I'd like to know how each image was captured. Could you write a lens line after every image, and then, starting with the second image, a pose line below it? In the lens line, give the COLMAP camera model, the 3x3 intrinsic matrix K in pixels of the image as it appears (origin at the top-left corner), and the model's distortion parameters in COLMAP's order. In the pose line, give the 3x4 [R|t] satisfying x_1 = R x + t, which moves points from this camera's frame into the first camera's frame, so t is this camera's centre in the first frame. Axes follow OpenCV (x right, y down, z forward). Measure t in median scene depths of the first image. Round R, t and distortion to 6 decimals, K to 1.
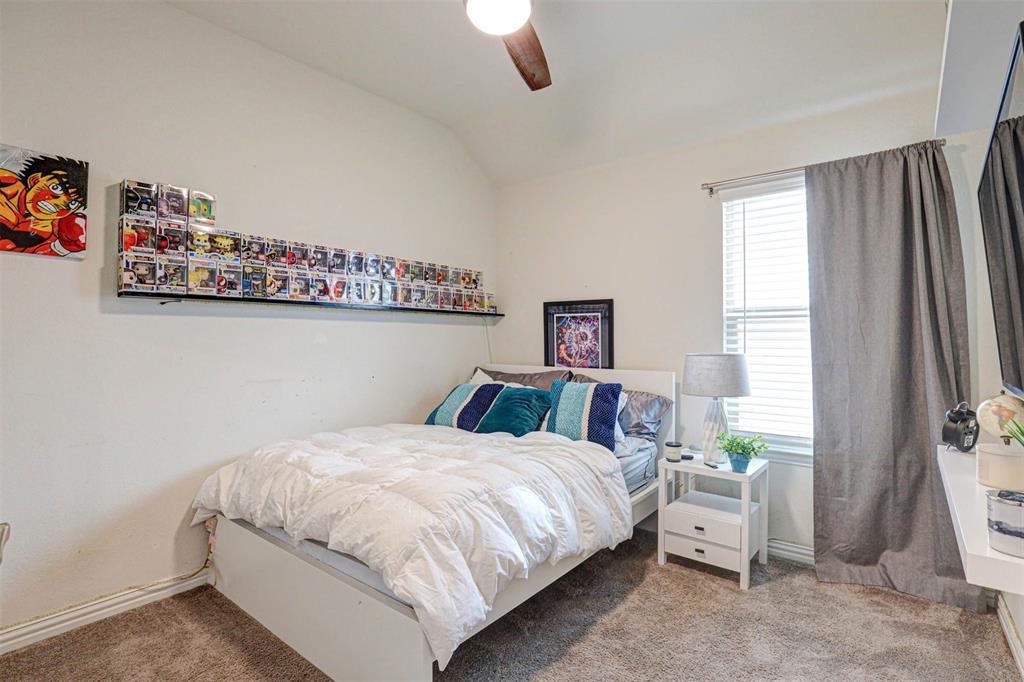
lens RADIAL K [[496.0, 0, 508.9], [0, 496.0, 332.4], [0, 0, 1]] dist [-0.025673, 0.000632]
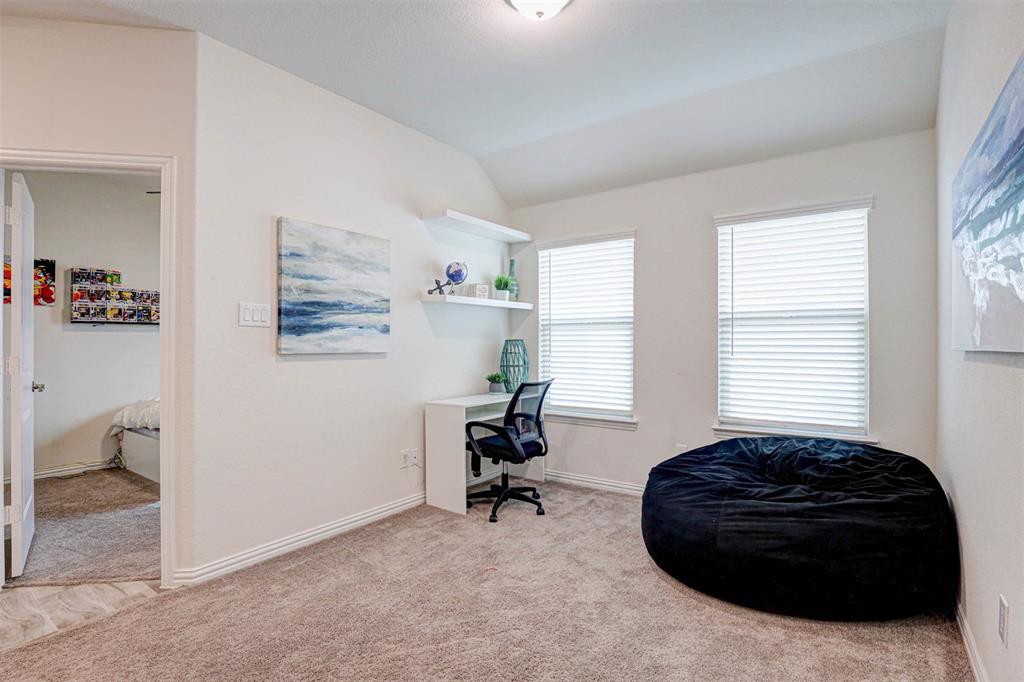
lens RADIAL K [[496.0, 0, 516.3], [0, 496.0, 345.2], [0, 0, 1]] dist [-0.025673, 0.000632]
pose [[0.998438, 0.007024, 0.055427, 0.947283], [-0.008636, 0.999545, 0.028901, -0.053308], [-0.055199, -0.029334, 0.998044, -1.135538]]
